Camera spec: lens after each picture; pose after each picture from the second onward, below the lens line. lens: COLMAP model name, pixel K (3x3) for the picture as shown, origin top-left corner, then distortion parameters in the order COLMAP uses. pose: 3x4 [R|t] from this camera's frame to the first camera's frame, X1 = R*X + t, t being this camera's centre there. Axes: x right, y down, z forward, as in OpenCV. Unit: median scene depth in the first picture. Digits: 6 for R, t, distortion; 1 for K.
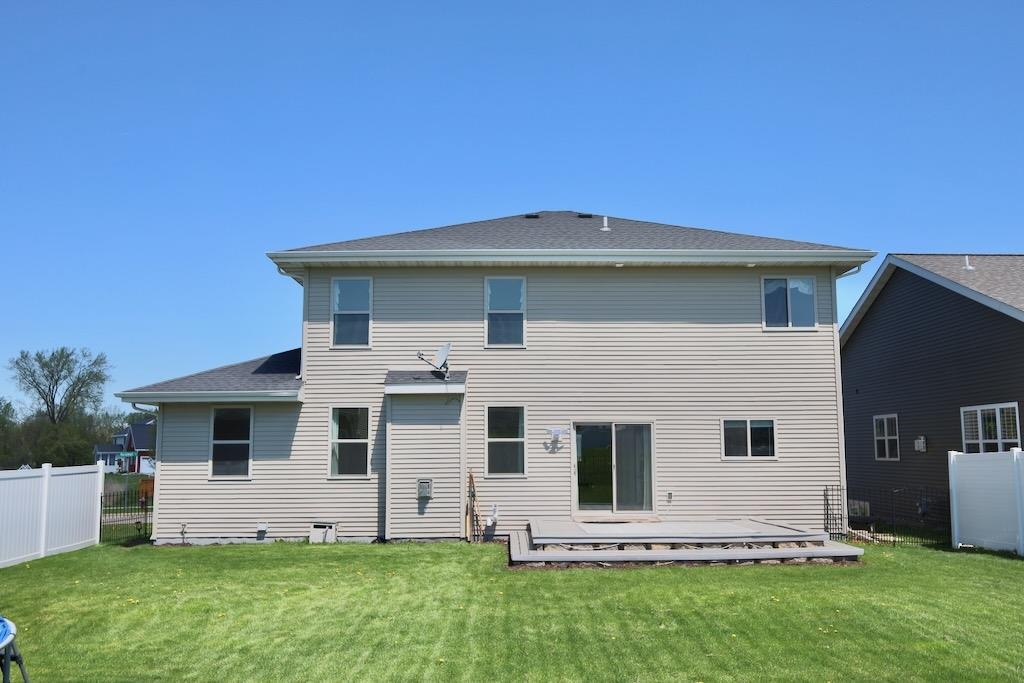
lens RADIAL K [[892.6, 0, 512.0], [0, 892.6, 341.1], [0, 0, 1]] dist [0.023130, 0.009387]
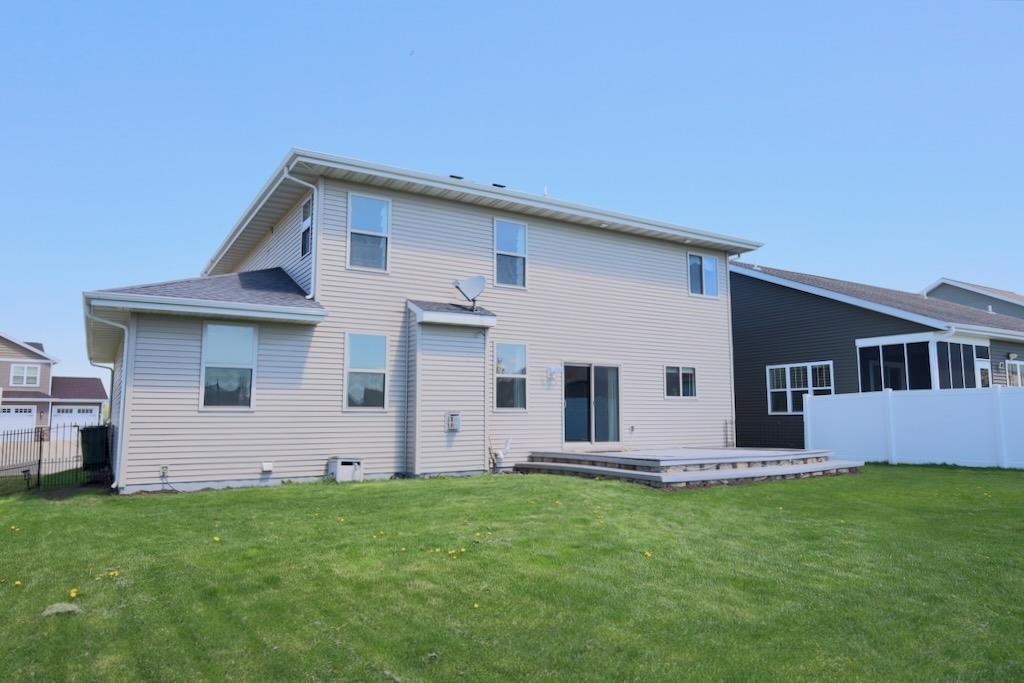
lens RADIAL K [[665.1, 0, 511.8], [0, 665.1, 341.8], [0, 0, 1]] dist [0.020874, 0.000863]
pose [[0.863392, 0.061168, 0.500812, -0.400966], [-0.063333, 0.997912, -0.012699, 0.081824], [-0.500543, -0.020754, 0.865463, 0.333355]]
